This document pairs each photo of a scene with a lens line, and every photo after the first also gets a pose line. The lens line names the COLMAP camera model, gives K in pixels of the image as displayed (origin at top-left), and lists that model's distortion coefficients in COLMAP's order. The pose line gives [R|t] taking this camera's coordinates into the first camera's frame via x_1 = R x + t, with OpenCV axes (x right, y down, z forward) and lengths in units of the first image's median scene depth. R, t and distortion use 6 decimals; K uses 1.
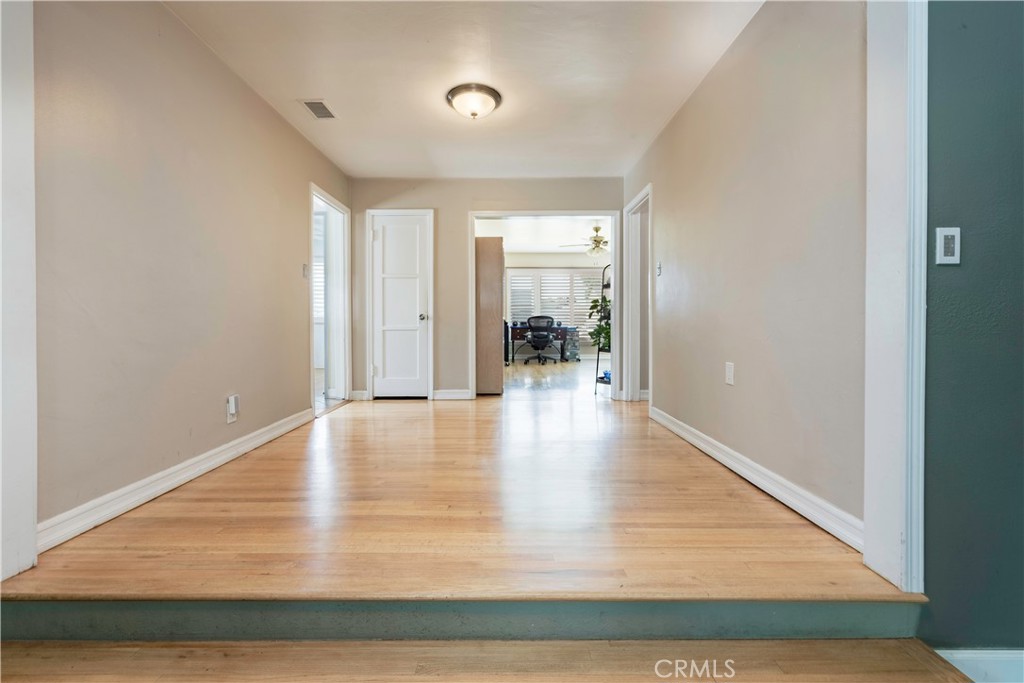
lens RADIAL K [[419.0, 0, 492.4], [0, 419.0, 327.2], [0, 0, 1]] dist [0.001281, 0.000325]
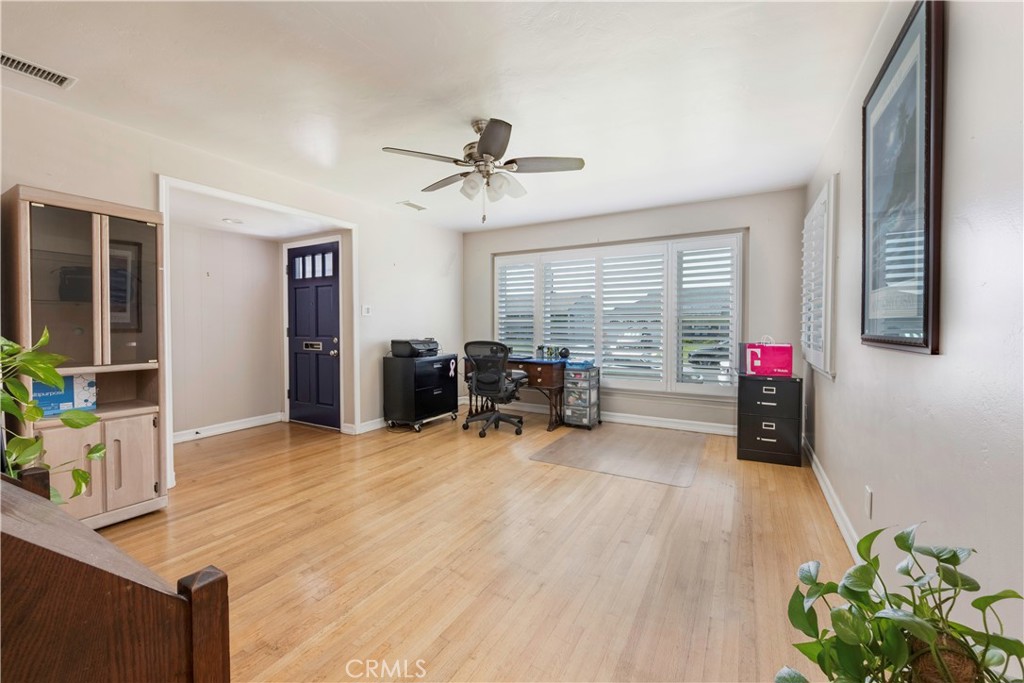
lens RADIAL K [[419.0, 0, 510.8], [0, 419.0, 330.1], [0, 0, 1]] dist [0.001281, 0.000325]
pose [[0.881088, 0.006049, -0.472914, 0.709740], [-0.005194, 0.999982, 0.003115, -0.076591], [0.472924, -0.000288, 0.881103, 1.023312]]
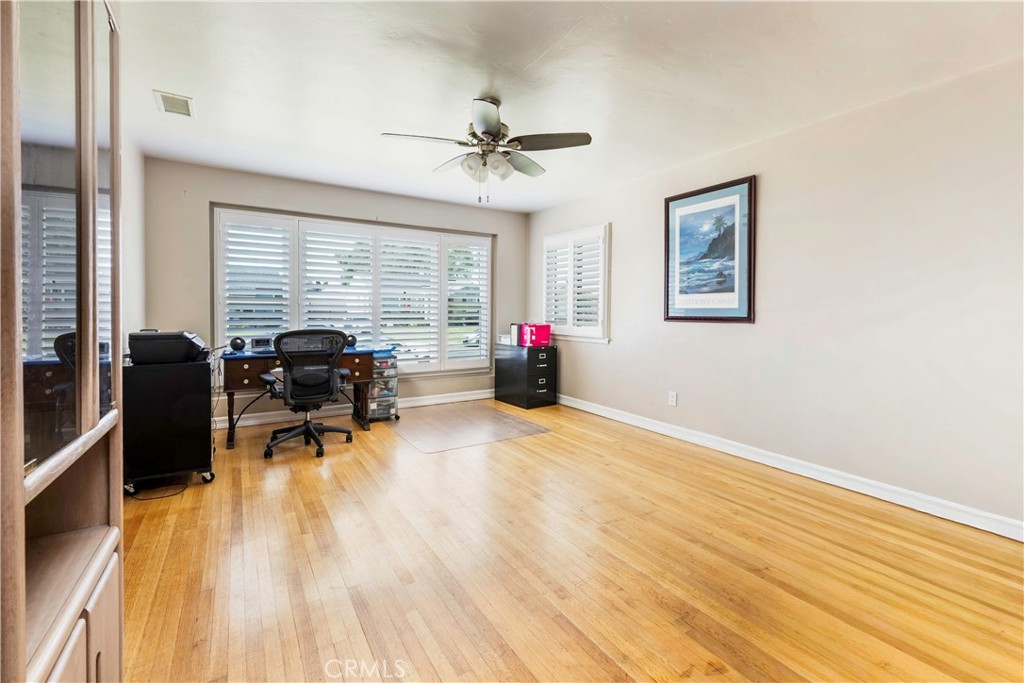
lens RADIAL K [[444.4, 0, 525.2], [0, 444.4, 314.2], [0, 0, 1]] dist [-0.000421, 0.000542]
pose [[0.816090, 0.001230, 0.577924, 0.068430], [-0.001730, 0.999998, 0.000314, -0.076040], [-0.577922, -0.001256, 0.816091, 1.000184]]
